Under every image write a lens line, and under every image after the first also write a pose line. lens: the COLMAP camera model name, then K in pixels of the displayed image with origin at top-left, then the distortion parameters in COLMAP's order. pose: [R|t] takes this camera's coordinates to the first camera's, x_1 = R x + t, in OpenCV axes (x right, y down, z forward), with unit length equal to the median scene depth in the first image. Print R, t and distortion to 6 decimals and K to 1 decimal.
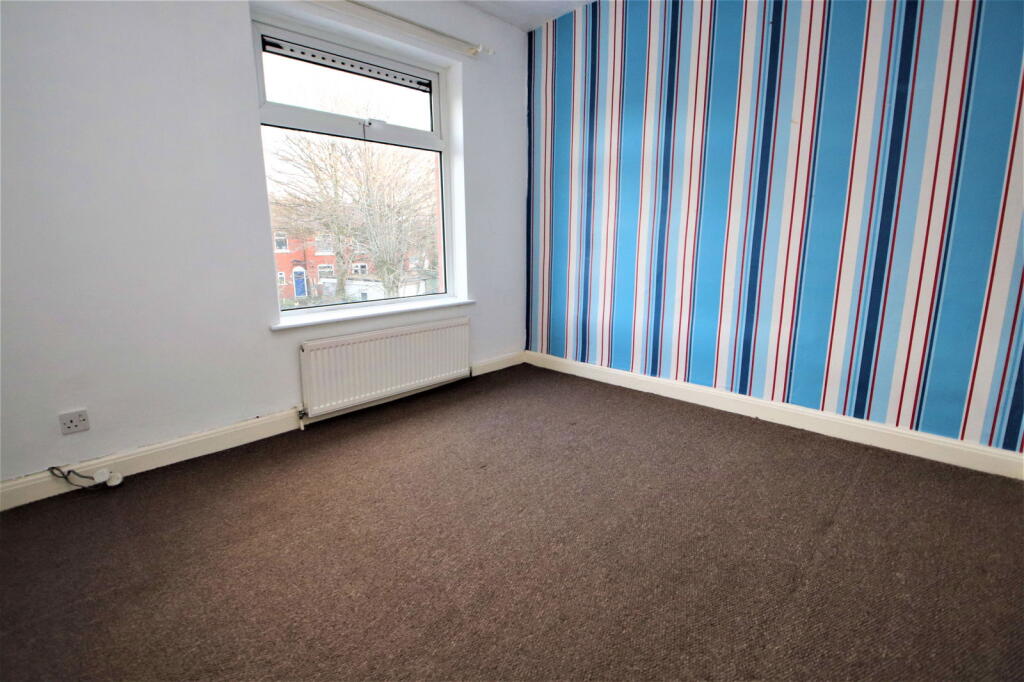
lens RADIAL K [[470.9, 0, 512.0], [0, 470.9, 341.0], [0, 0, 1]] dist [-0.021625, -0.000503]
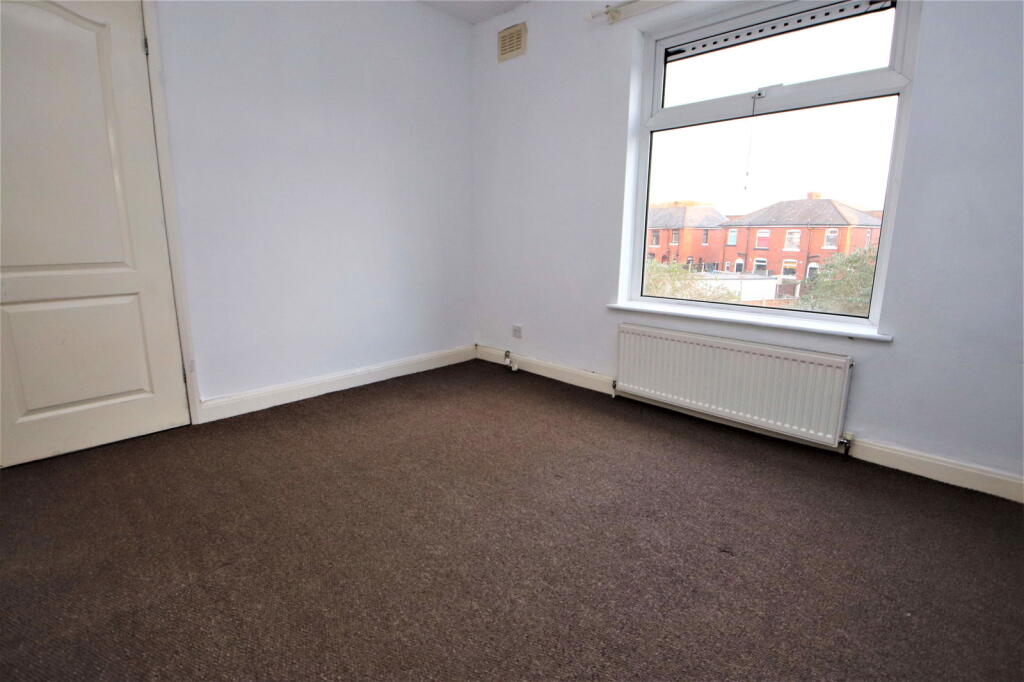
lens RADIAL K [[478.1, 0, 509.7], [0, 478.1, 335.0], [0, 0, 1]] dist [0.029515, -0.032194]
pose [[-0.014516, 0.212367, -0.977082, 0.708730], [-0.218166, 0.952969, 0.210367, -0.156908], [0.975804, 0.216220, 0.032497, 0.705755]]
